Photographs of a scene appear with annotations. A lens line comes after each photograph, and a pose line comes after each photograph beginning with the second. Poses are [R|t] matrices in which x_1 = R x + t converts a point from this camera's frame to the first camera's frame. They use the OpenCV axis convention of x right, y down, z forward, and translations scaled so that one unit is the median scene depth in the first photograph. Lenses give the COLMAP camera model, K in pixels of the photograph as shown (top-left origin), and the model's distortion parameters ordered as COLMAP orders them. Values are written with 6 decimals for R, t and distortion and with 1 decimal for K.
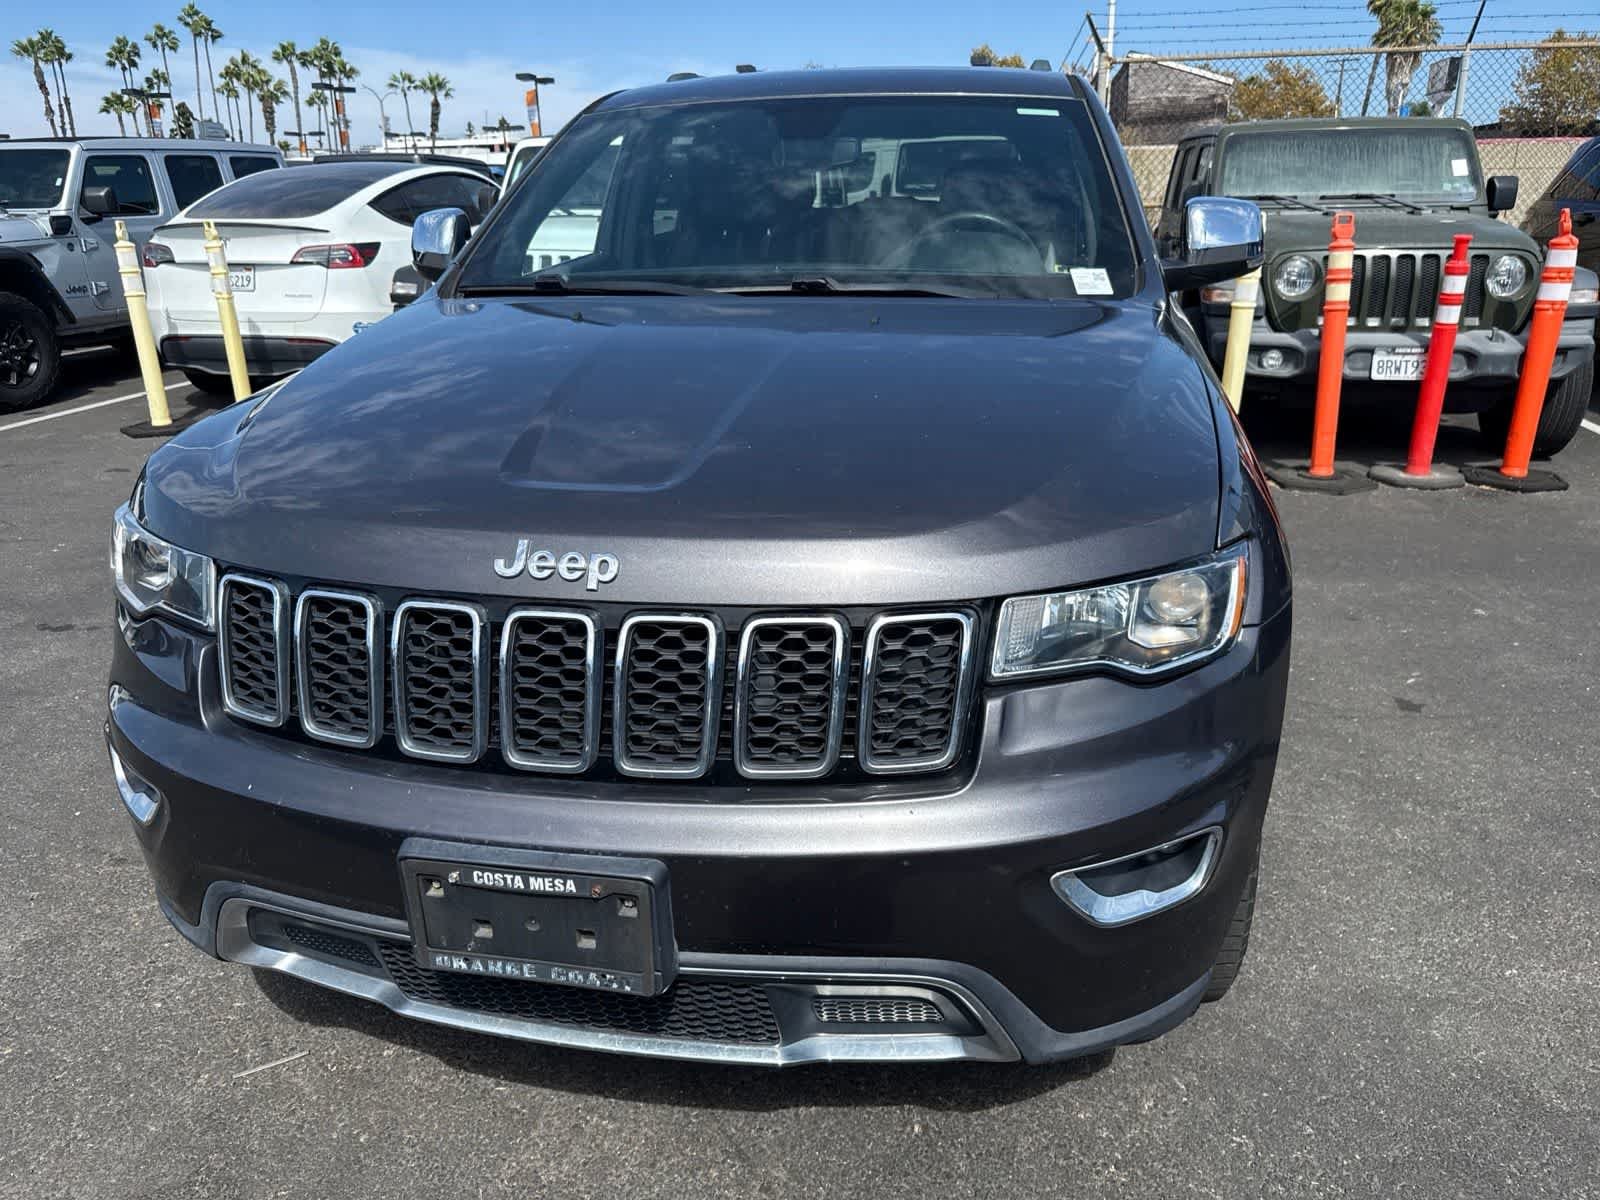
lens RADIAL K [[1140.4, 0, 798.7], [0, 1140.4, 601.6], [0, 0, 1]] dist [0.018155, -0.020610]
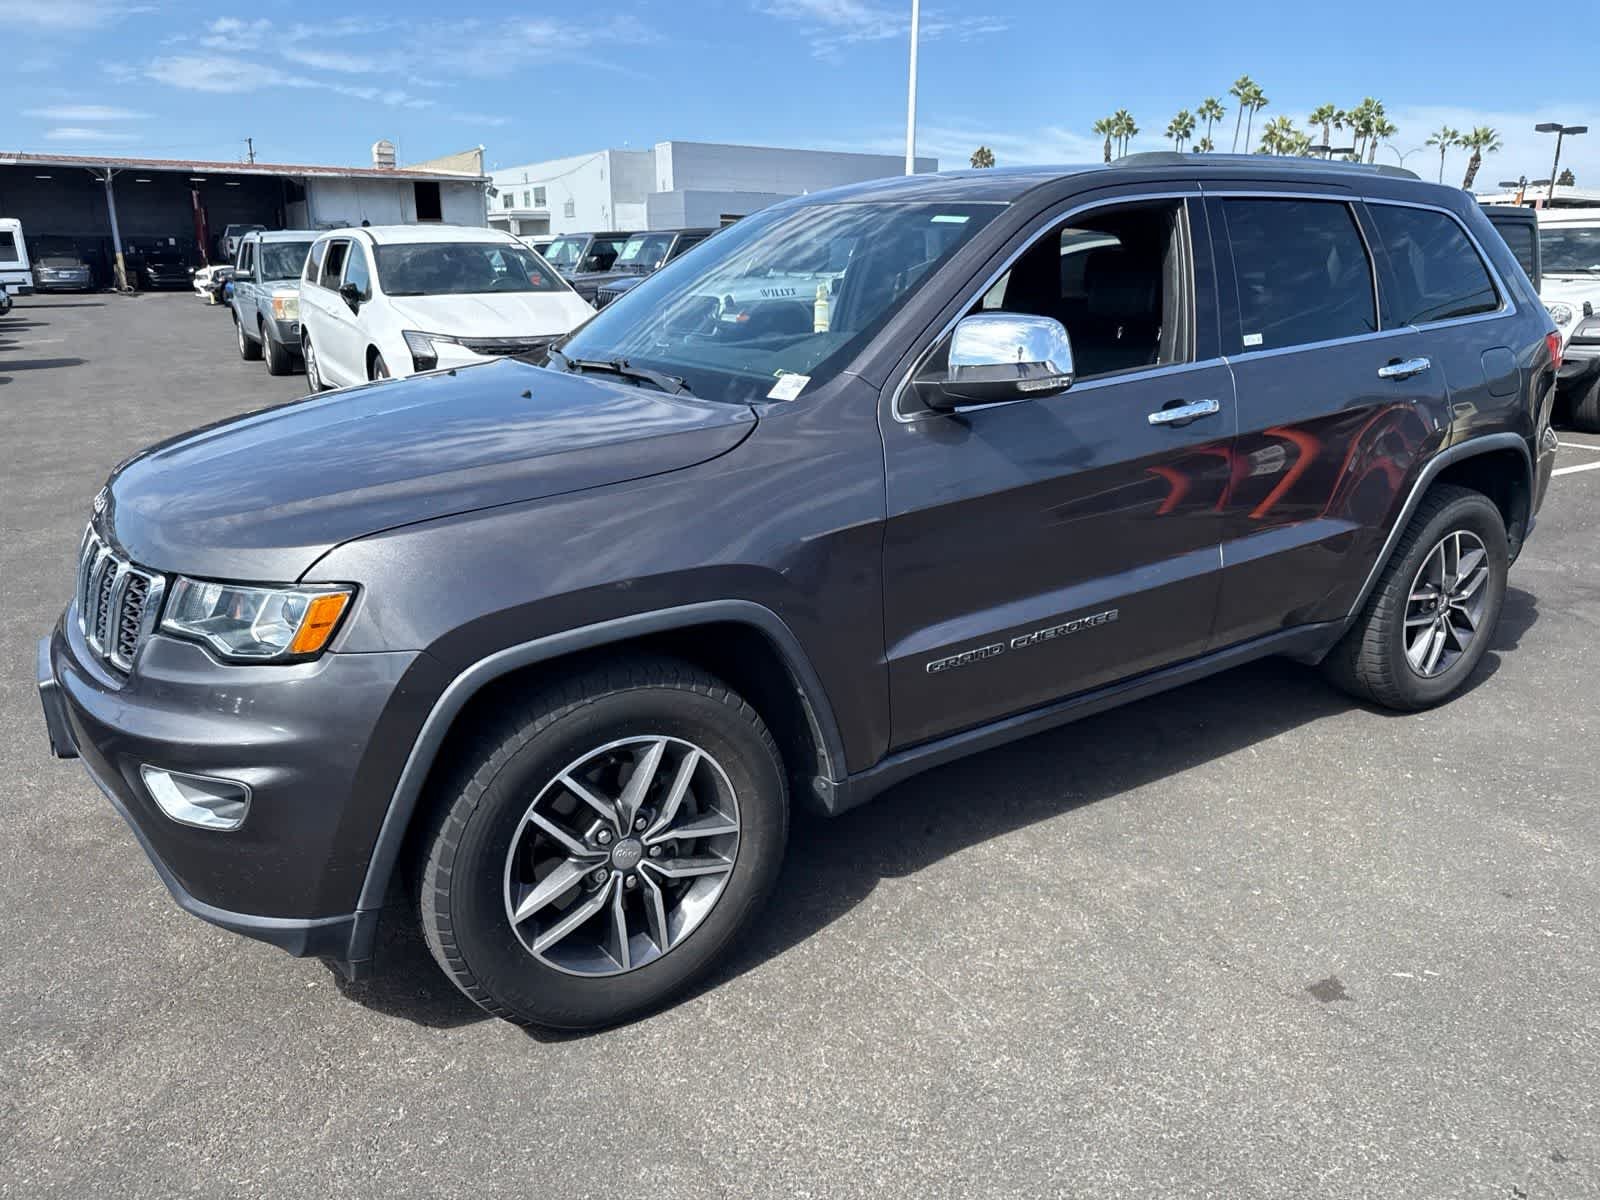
lens RADIAL K [[1140.4, 0, 810.9], [0, 1140.4, 596.4], [0, 0, 1]] dist [0.018155, -0.020610]
pose [[0.697835, 0.219306, -0.681858, 1.015912], [-0.252091, 0.966263, 0.052782, -0.150930], [0.670430, 0.135057, 0.729578, 0.270948]]
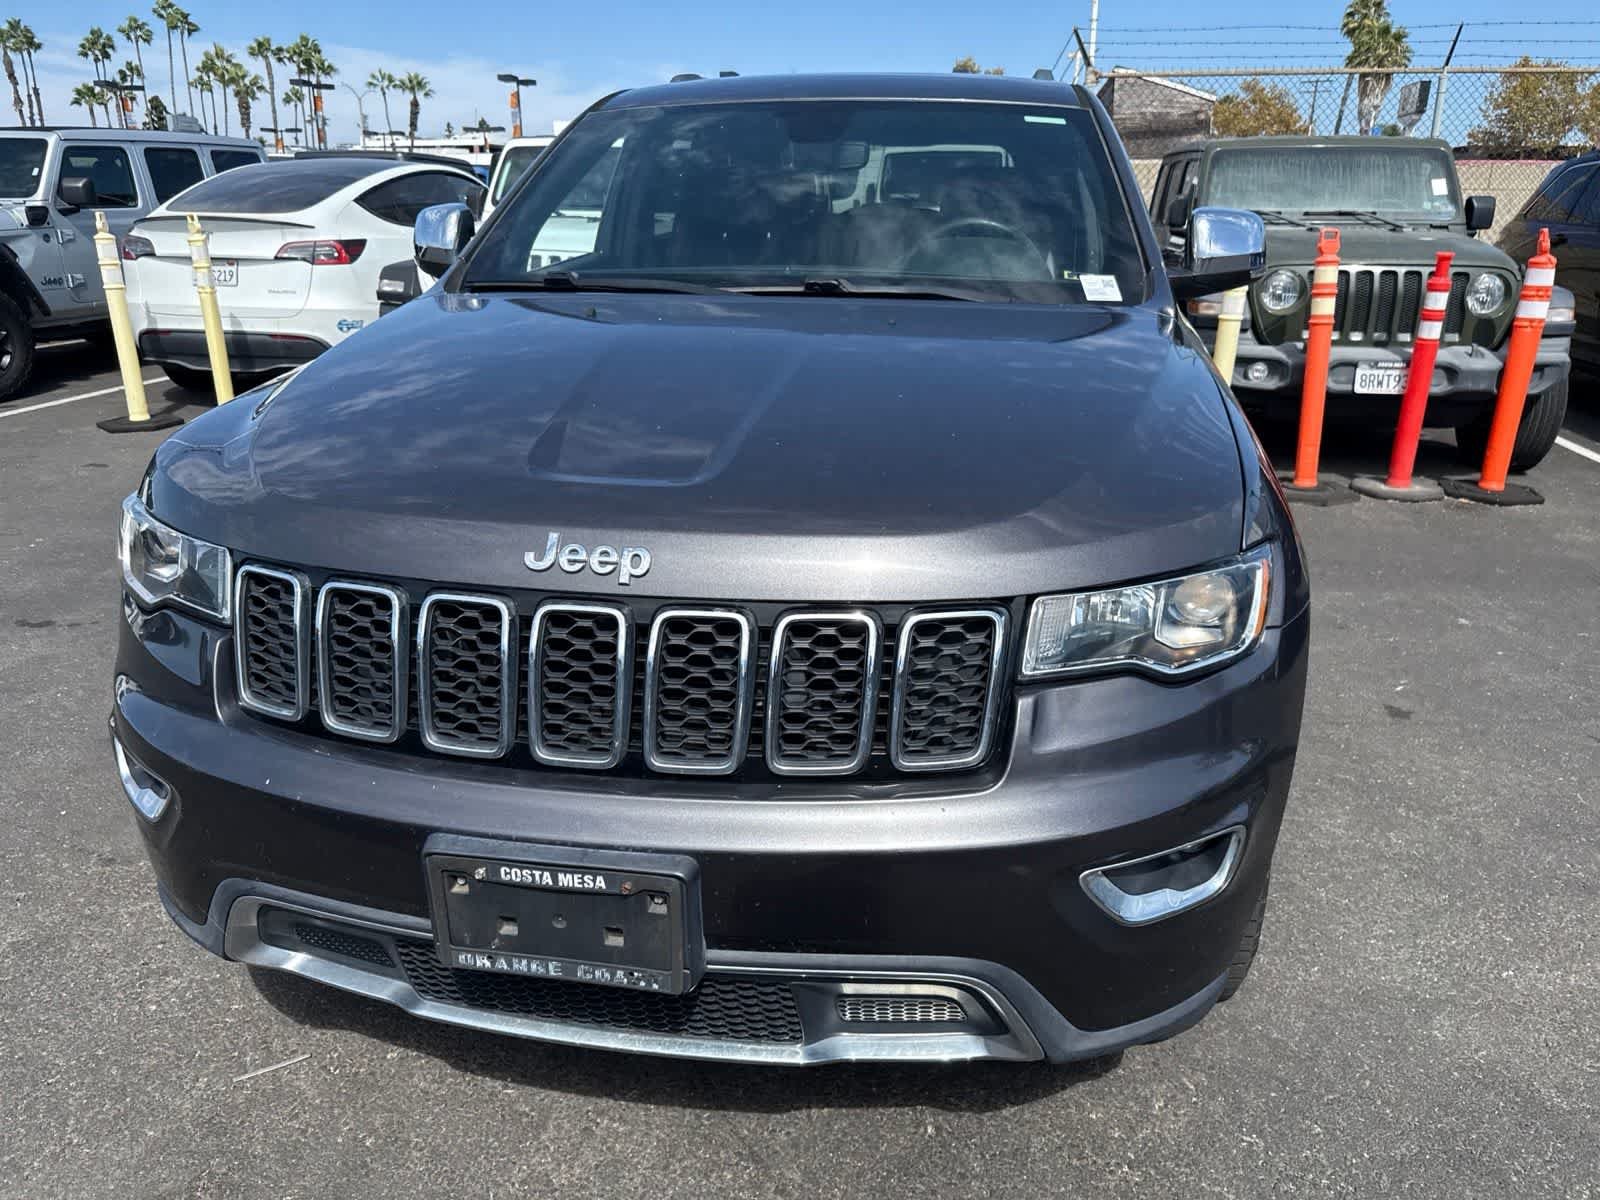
lens RADIAL K [[1140.4, 0, 810.7], [0, 1140.4, 601.1], [0, 0, 1]] dist [0.018155, -0.020610]
pose [[0.999463, 0.009968, 0.031222, -0.028036], [-0.009767, 0.999931, -0.006603, 0.005444], [-0.031286, 0.006294, 0.999491, 0.001819]]
